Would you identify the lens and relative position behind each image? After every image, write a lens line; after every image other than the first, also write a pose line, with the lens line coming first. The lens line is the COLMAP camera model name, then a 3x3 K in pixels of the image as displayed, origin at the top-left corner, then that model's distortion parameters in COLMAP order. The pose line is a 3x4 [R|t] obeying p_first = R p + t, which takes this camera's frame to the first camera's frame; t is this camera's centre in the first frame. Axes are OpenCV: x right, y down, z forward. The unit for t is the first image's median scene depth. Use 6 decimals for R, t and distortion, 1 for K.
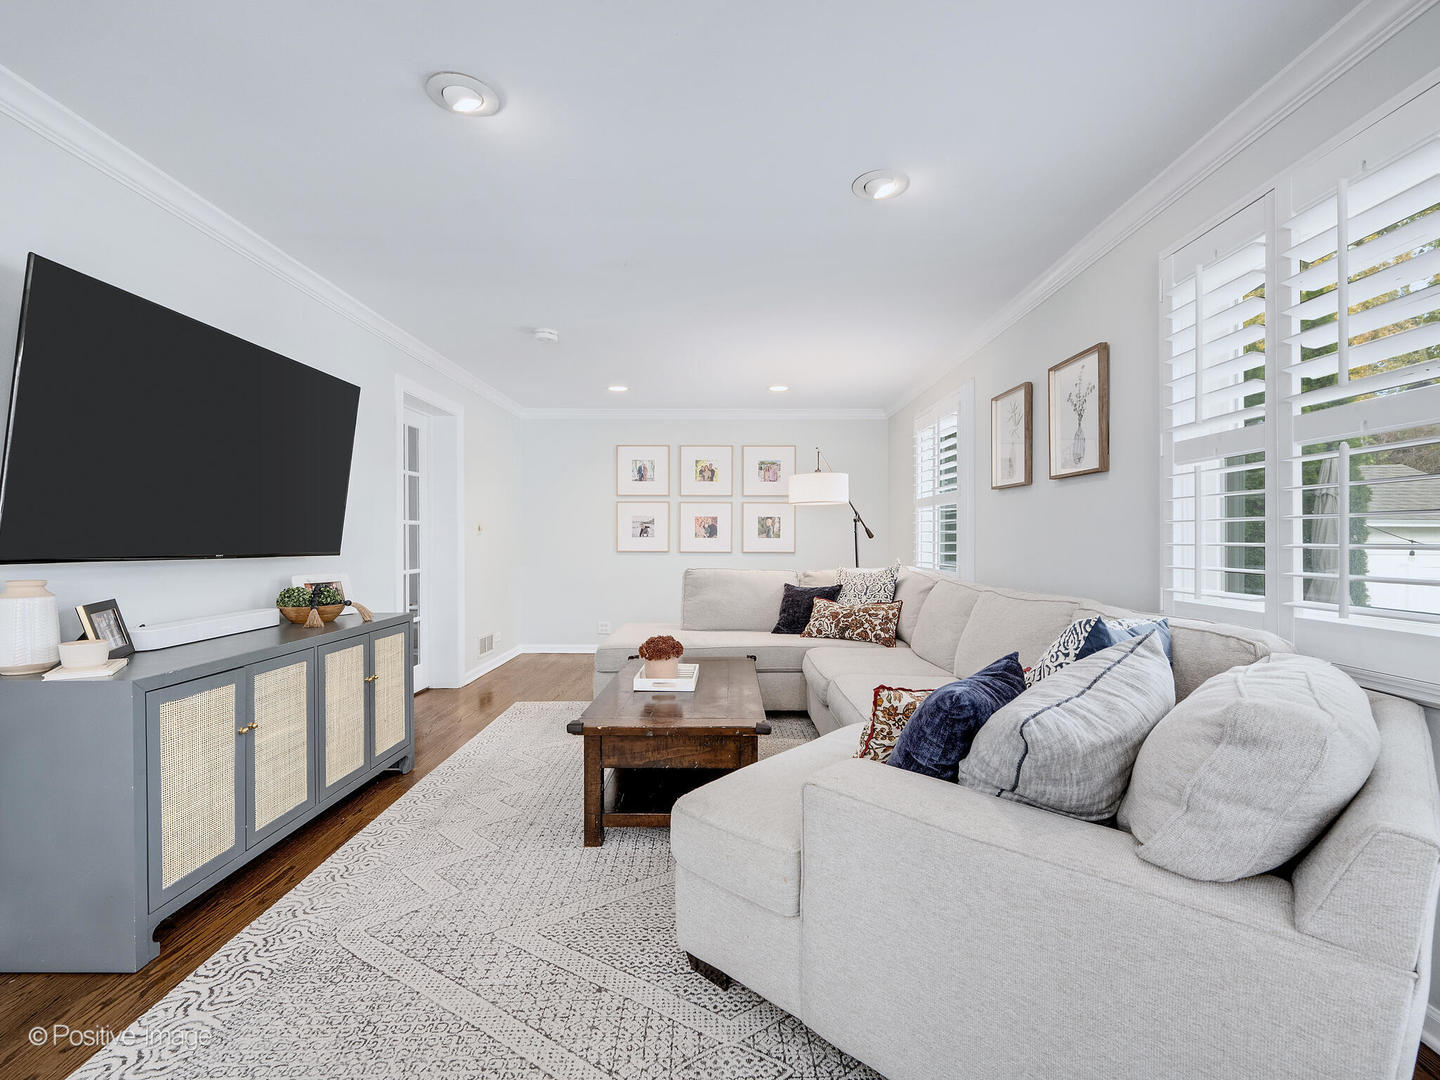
lens RADIAL K [[671.7, 0, 728.1], [0, 671.7, 540.1], [0, 0, 1]] dist [0.000720, 0.000471]
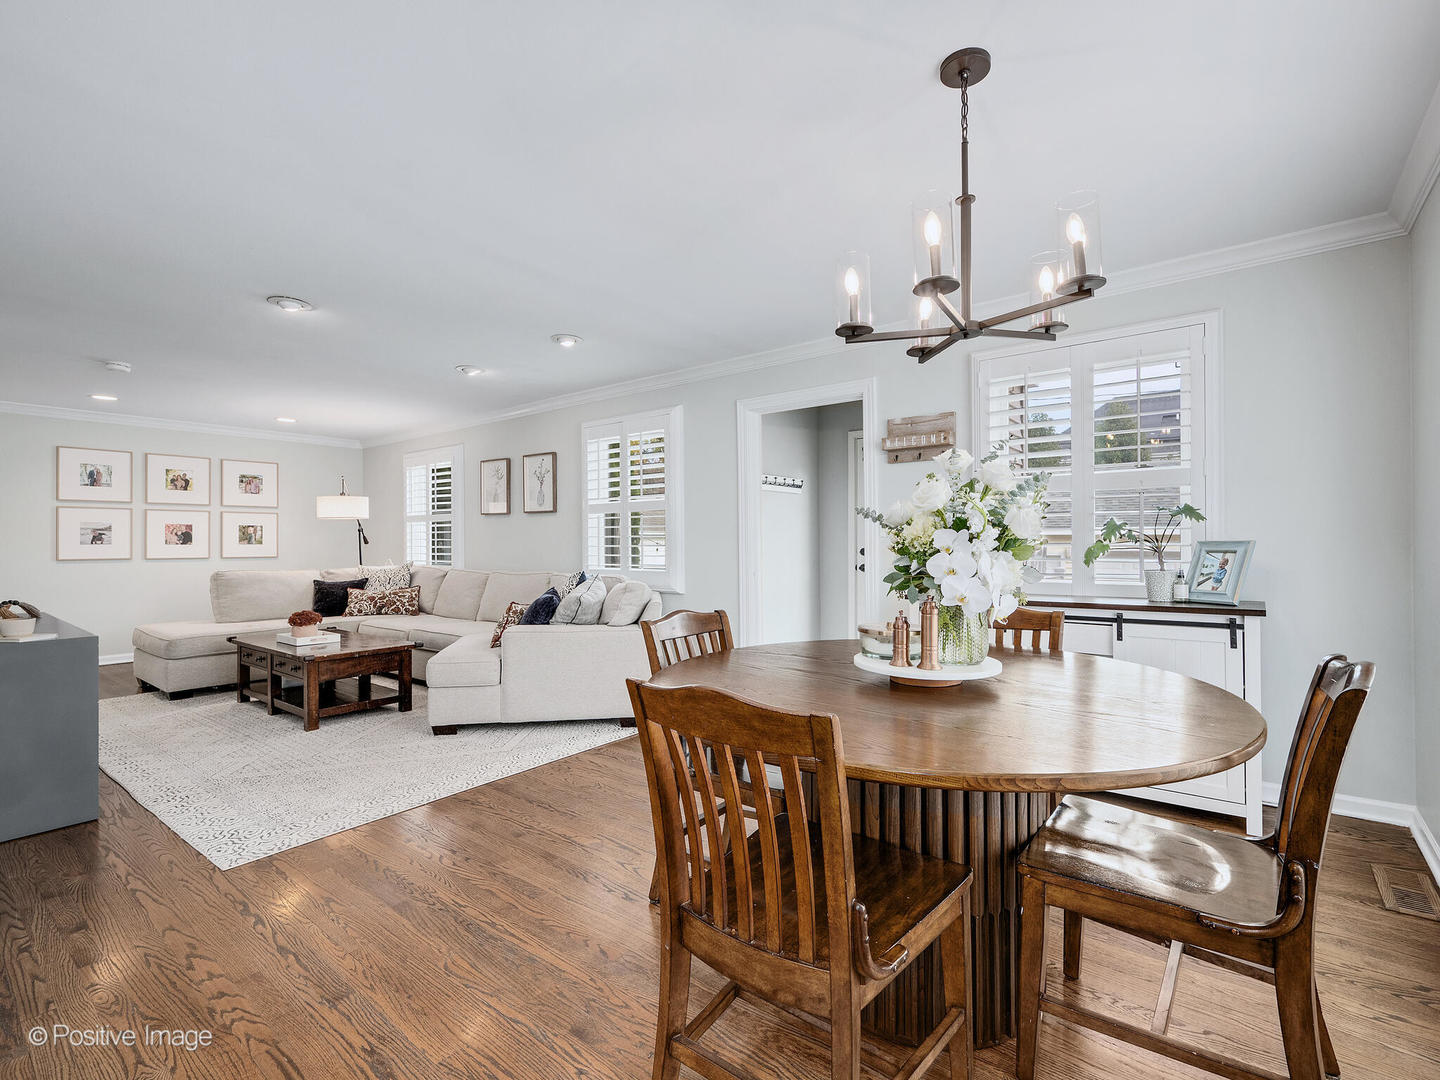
lens RADIAL K [[671.7, 0, 728.1], [0, 671.7, 540.1], [0, 0, 1]] dist [0.000720, 0.000471]
pose [[0.624187, -0.002178, 0.781272, -0.447086], [0.006546, 0.999976, -0.002442, -0.003297], [-0.781248, 0.006639, 0.624186, -0.442803]]
